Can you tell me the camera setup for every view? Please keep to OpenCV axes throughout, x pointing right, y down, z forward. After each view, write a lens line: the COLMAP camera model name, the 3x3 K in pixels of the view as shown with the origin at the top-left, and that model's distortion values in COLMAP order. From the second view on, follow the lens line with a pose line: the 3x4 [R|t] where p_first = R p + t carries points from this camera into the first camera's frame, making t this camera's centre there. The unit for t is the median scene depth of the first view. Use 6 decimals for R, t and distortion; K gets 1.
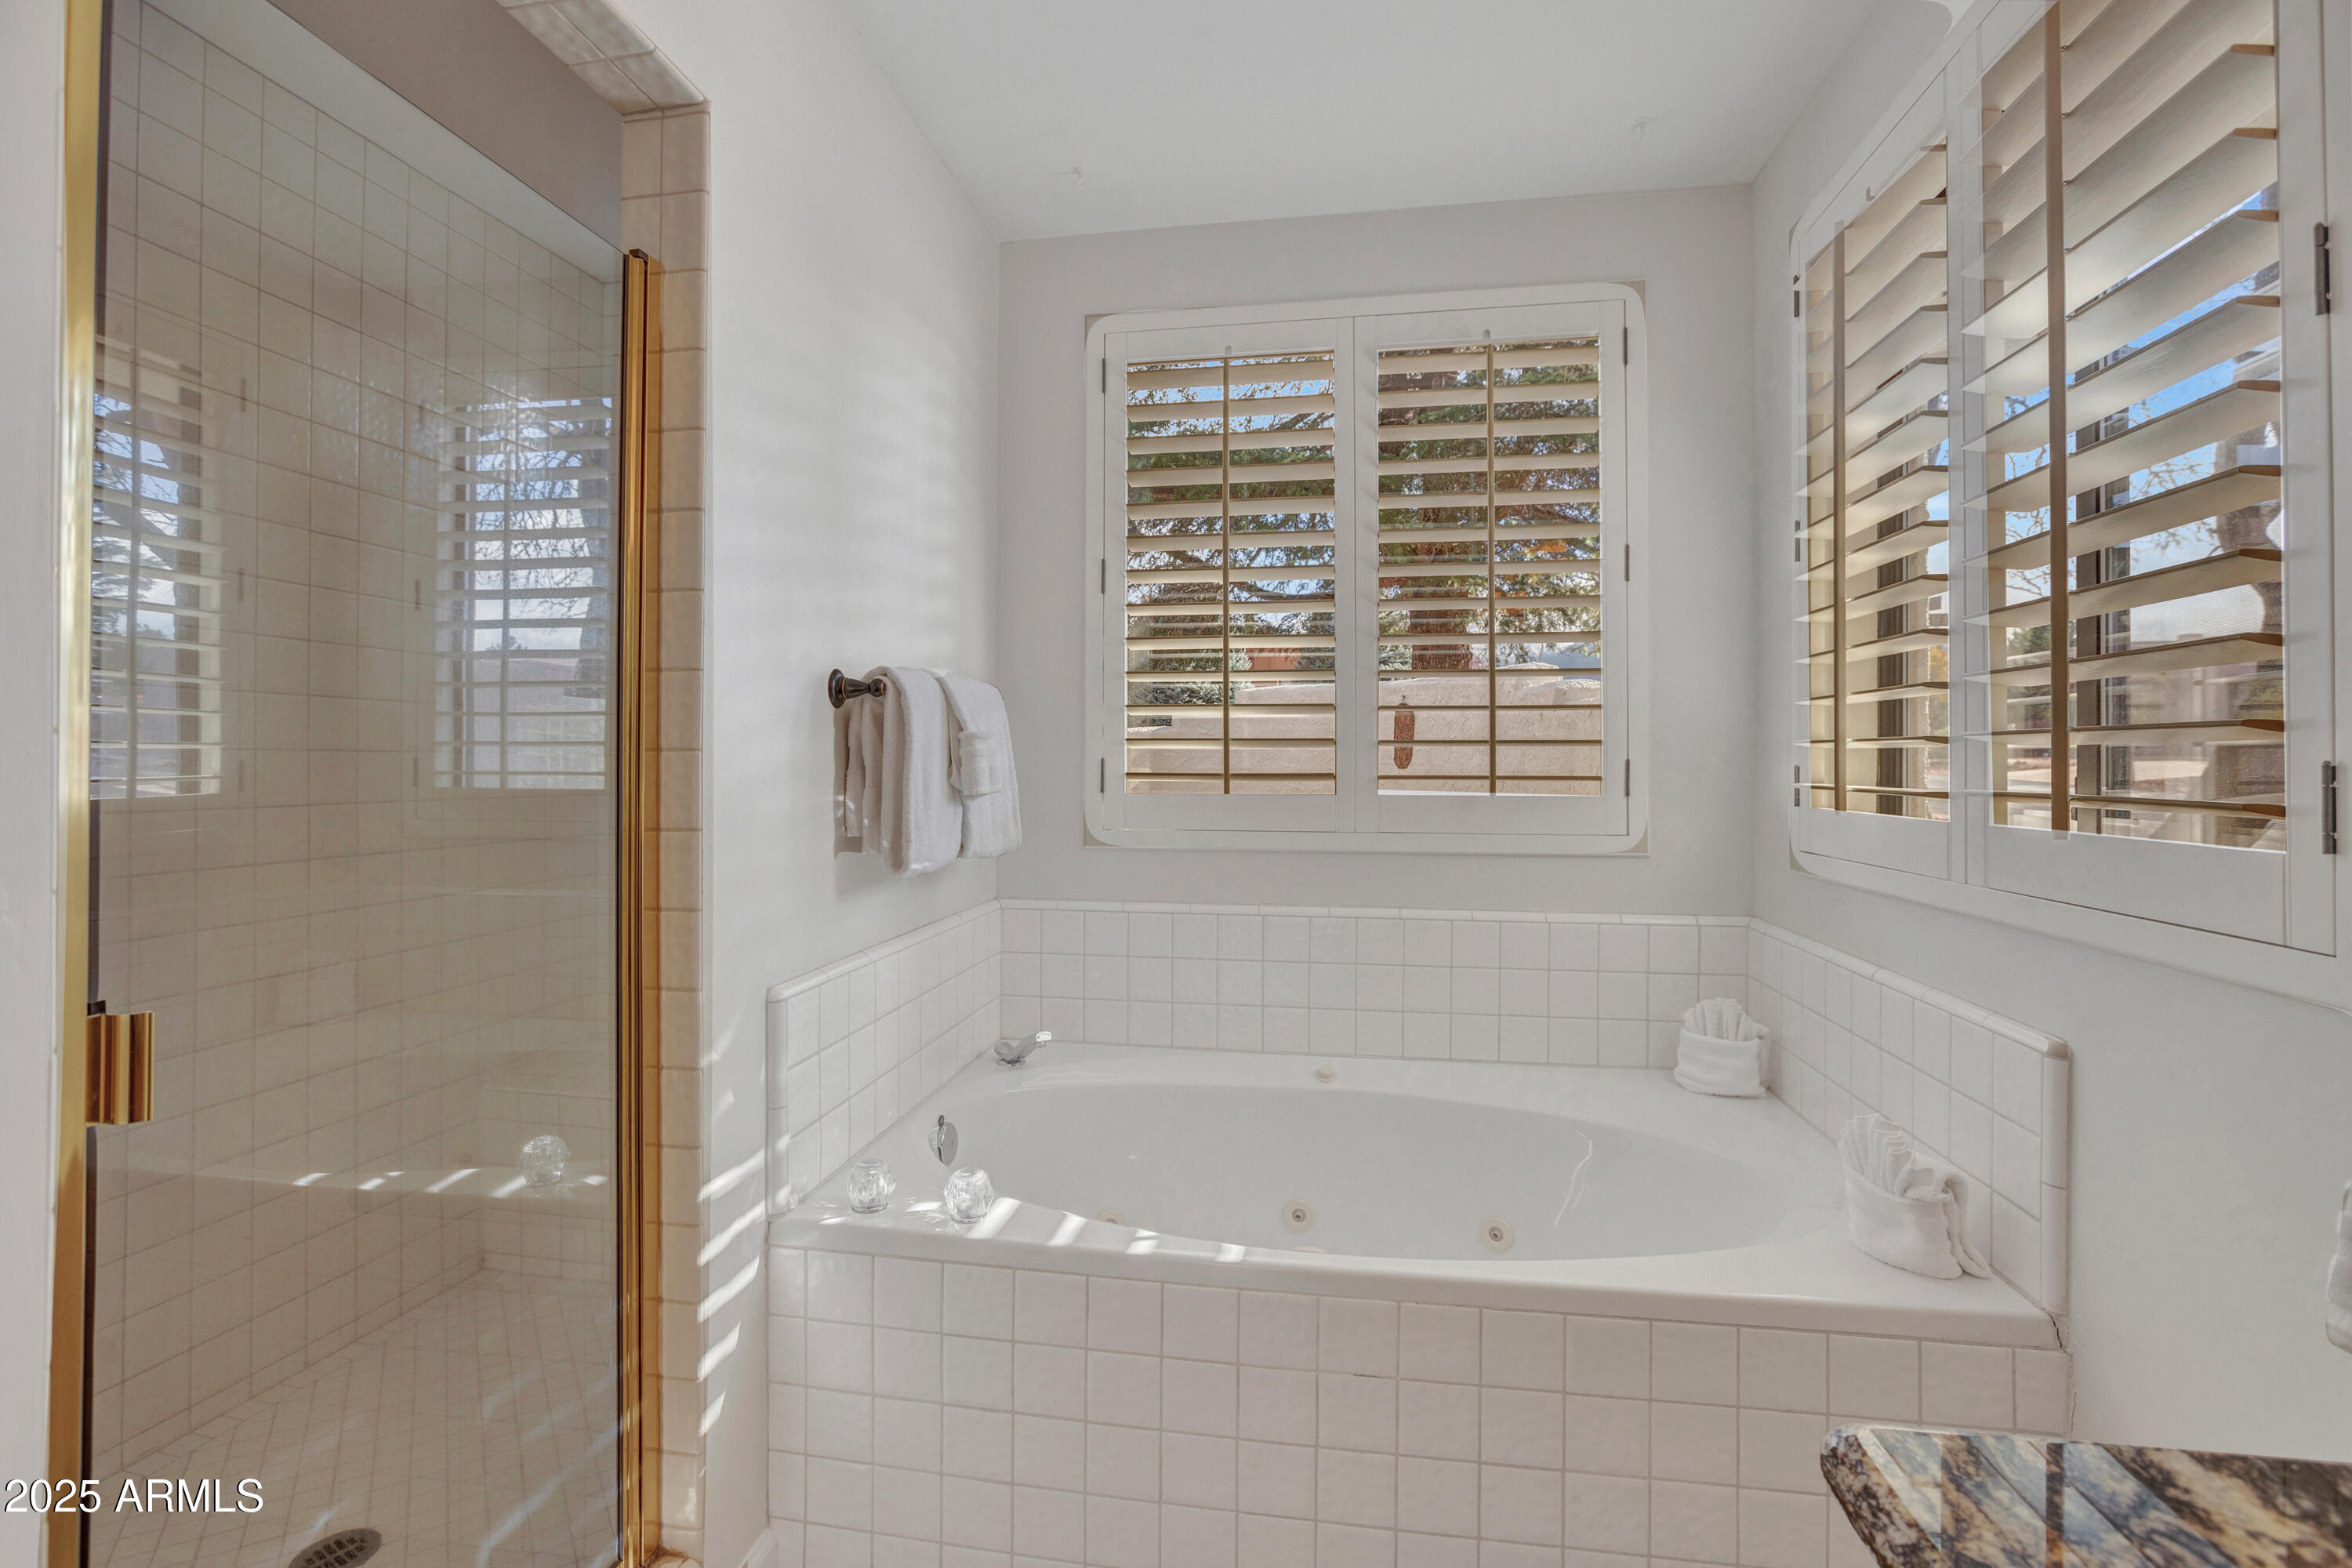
lens RADIAL K [[1108.4, 0, 1169.3], [0, 1108.4, 783.5], [0, 0, 1]] dist [-0.057390, 0.015362]
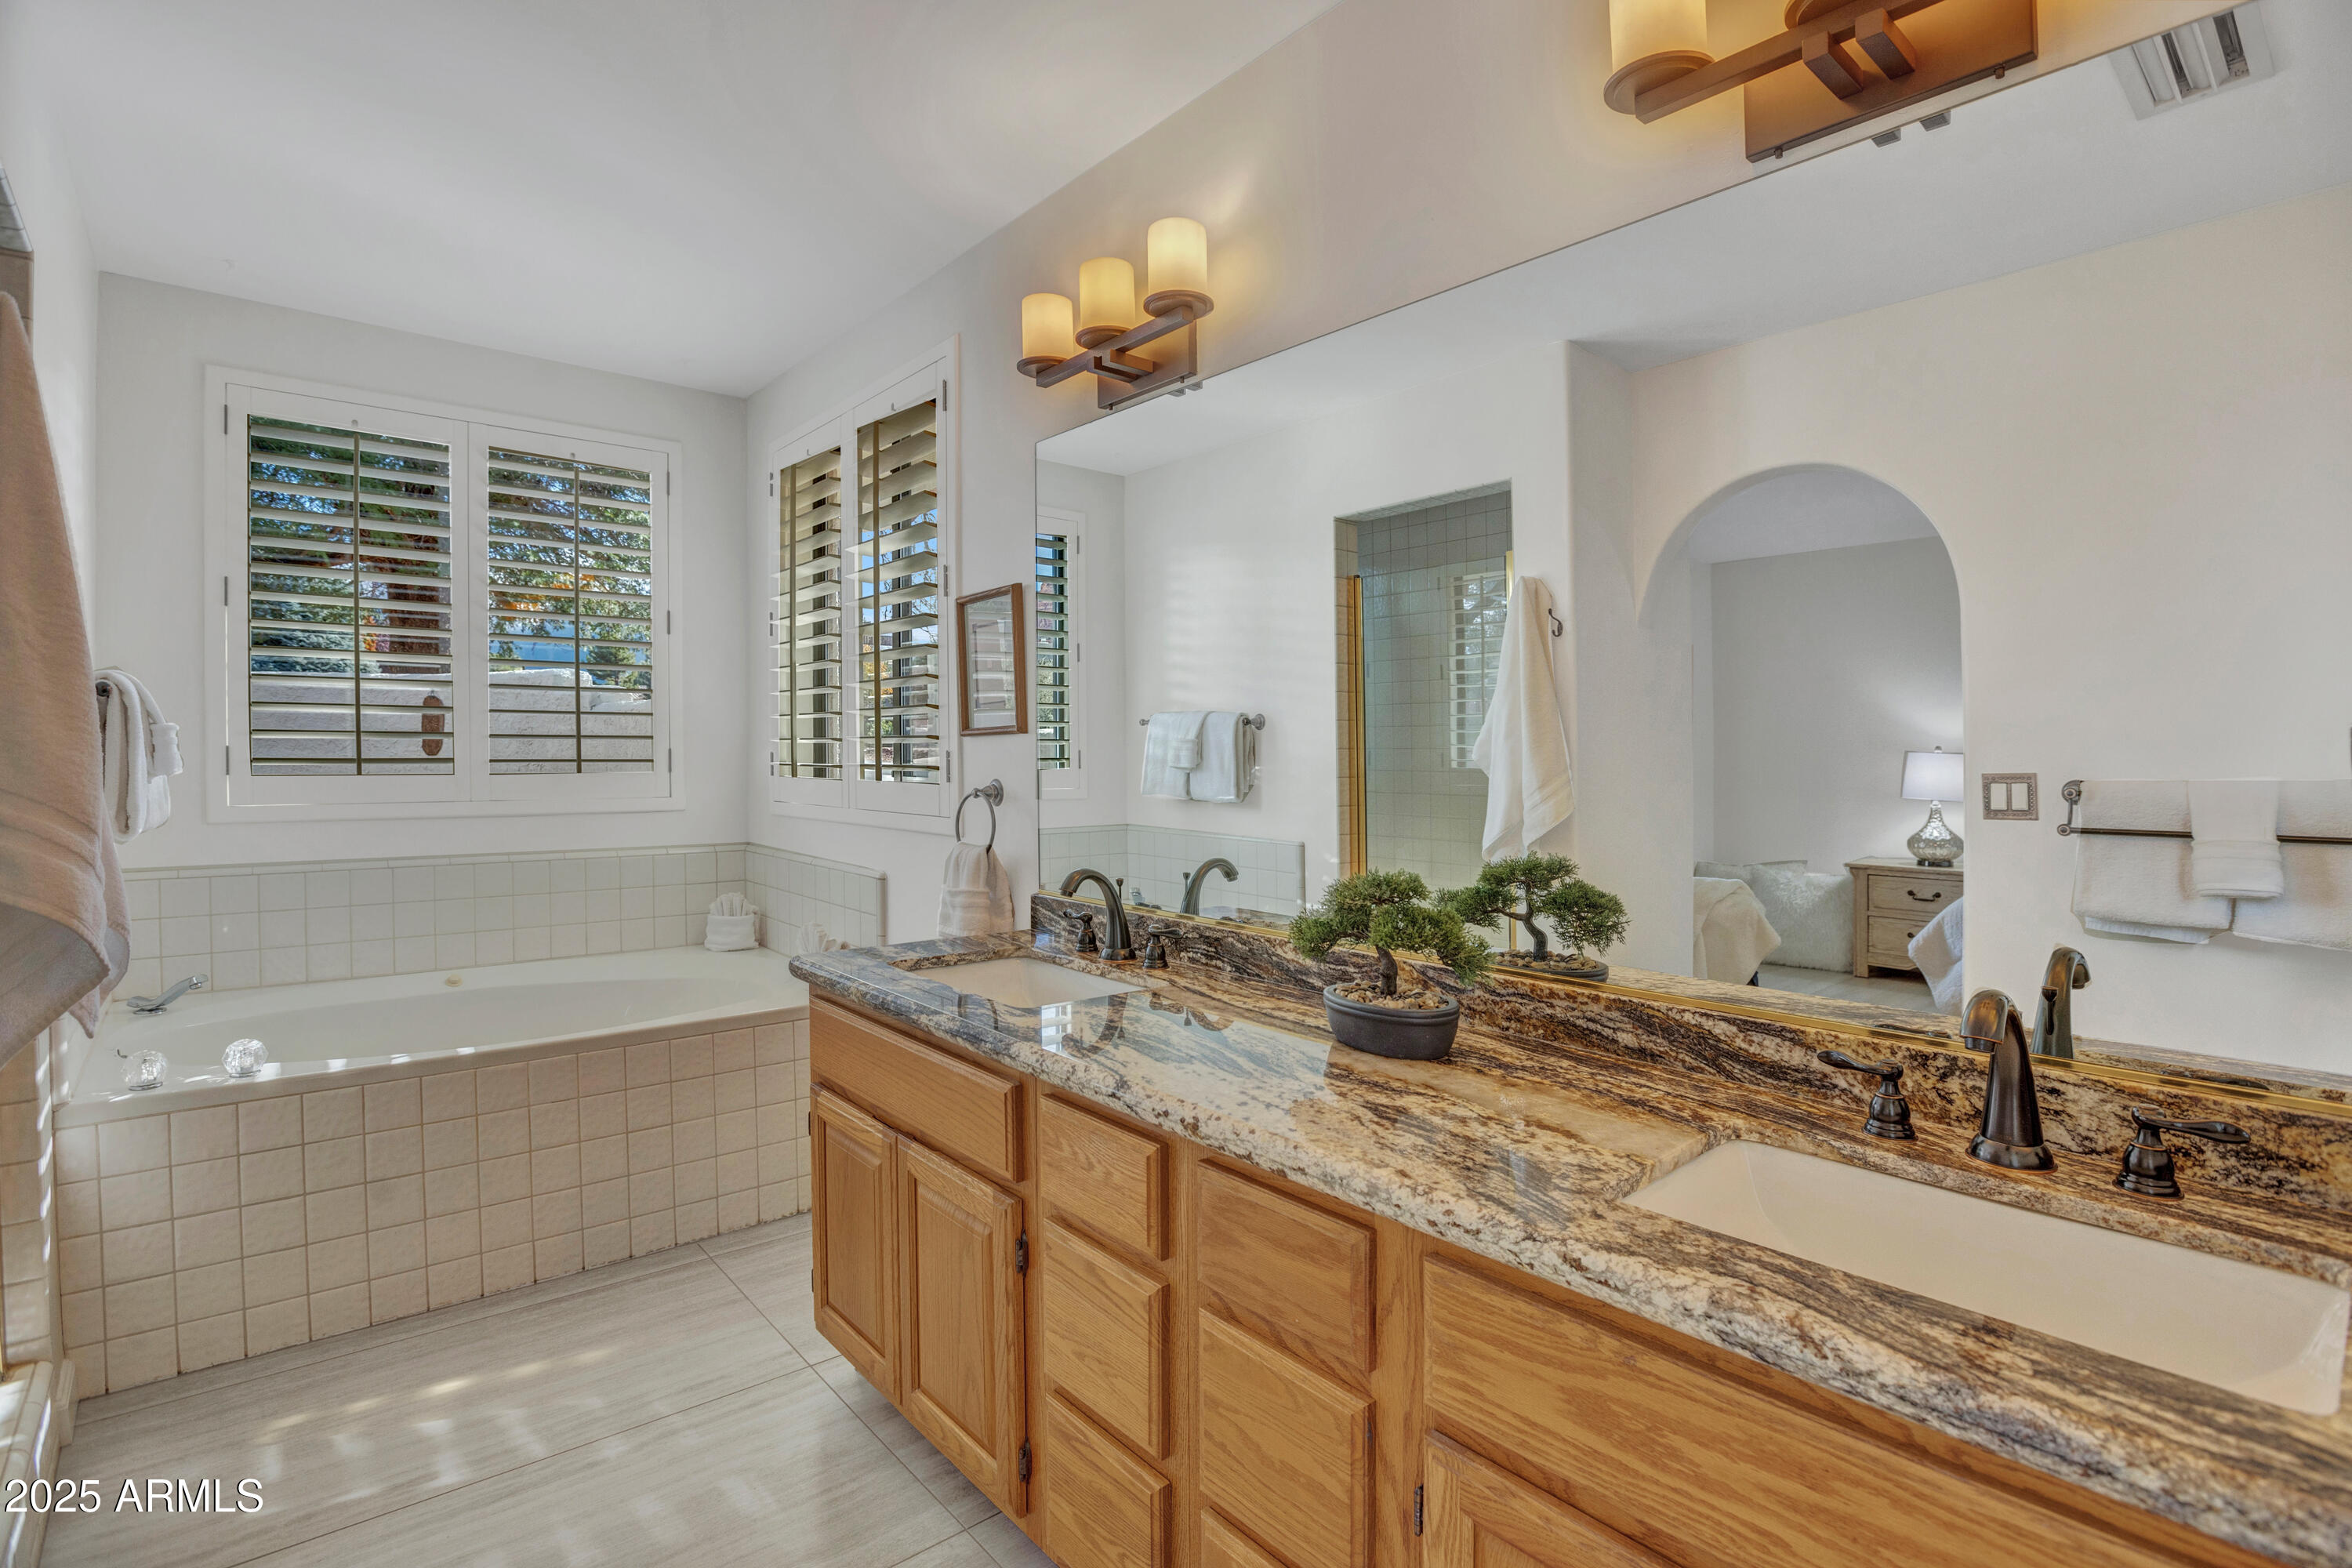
lens RADIAL K [[1108.4, 0, 1169.3], [0, 1108.4, 783.5], [0, 0, 1]] dist [-0.057390, 0.015362]
pose [[0.638871, -0.019263, 0.769073, -0.352625], [0.009622, 0.999808, 0.017049, 0.008883], [-0.769254, -0.003492, 0.638934, -0.582489]]
